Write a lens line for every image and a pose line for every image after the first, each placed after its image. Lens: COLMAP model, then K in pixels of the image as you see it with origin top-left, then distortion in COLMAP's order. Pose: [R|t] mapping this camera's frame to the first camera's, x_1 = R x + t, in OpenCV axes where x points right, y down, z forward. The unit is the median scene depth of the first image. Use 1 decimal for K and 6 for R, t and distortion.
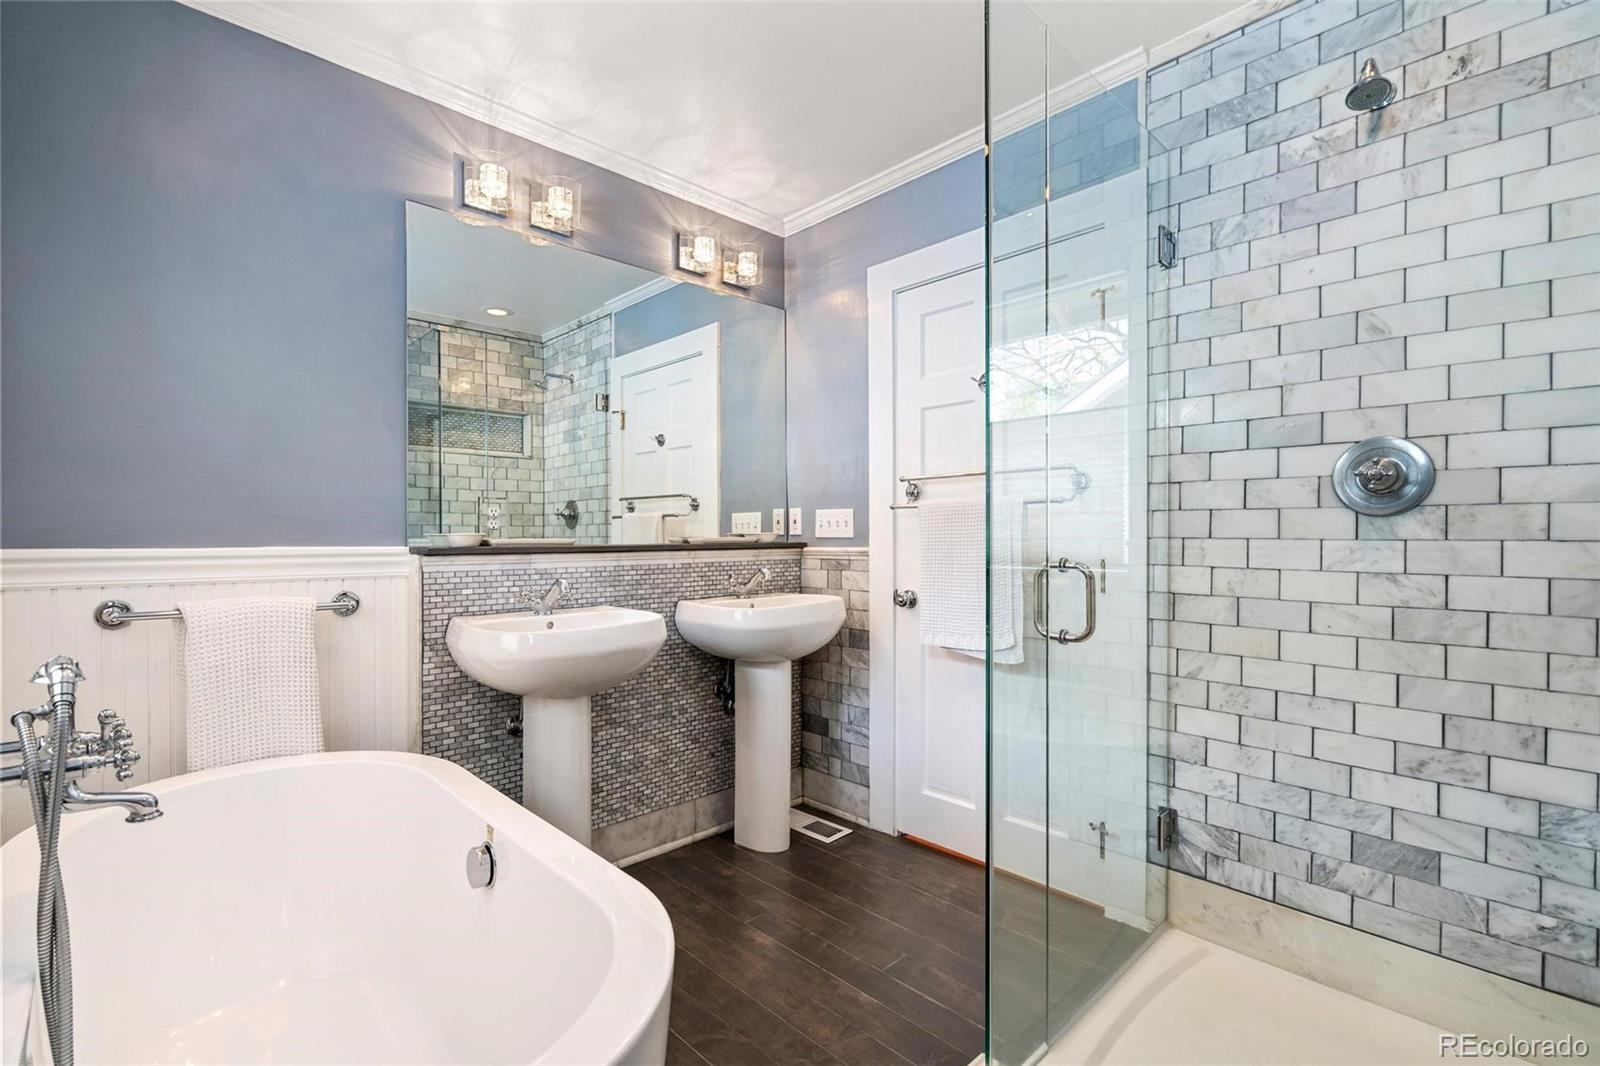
lens RADIAL K [[721.5, 0, 793.1], [0, 721.5, 533.7], [0, 0, 1]] dist [-0.006670, 0.002837]
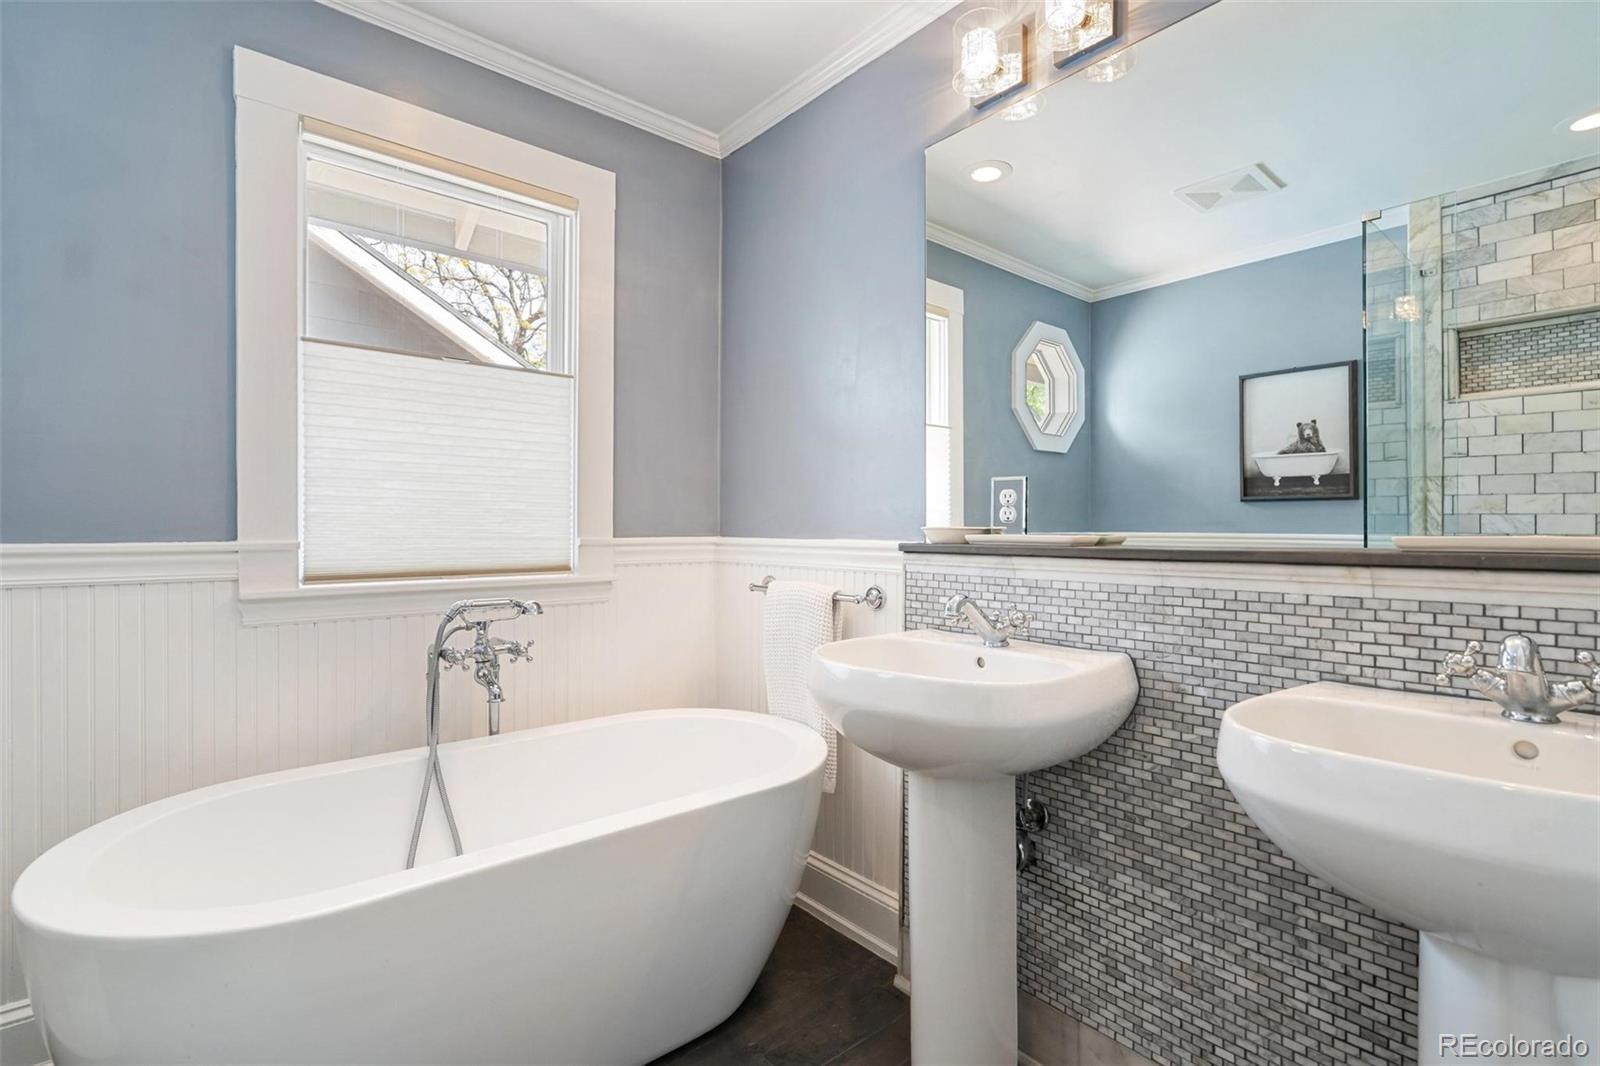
lens RADIAL K [[721.5, 0, 791.7], [0, 721.5, 534.0], [0, 0, 1]] dist [-0.006670, 0.002837]
pose [[-0.056008, 0.006889, -0.998407, 0.331811], [0.003114, 0.999973, 0.006725, 0.001242], [0.998425, -0.002733, -0.056028, 0.817811]]
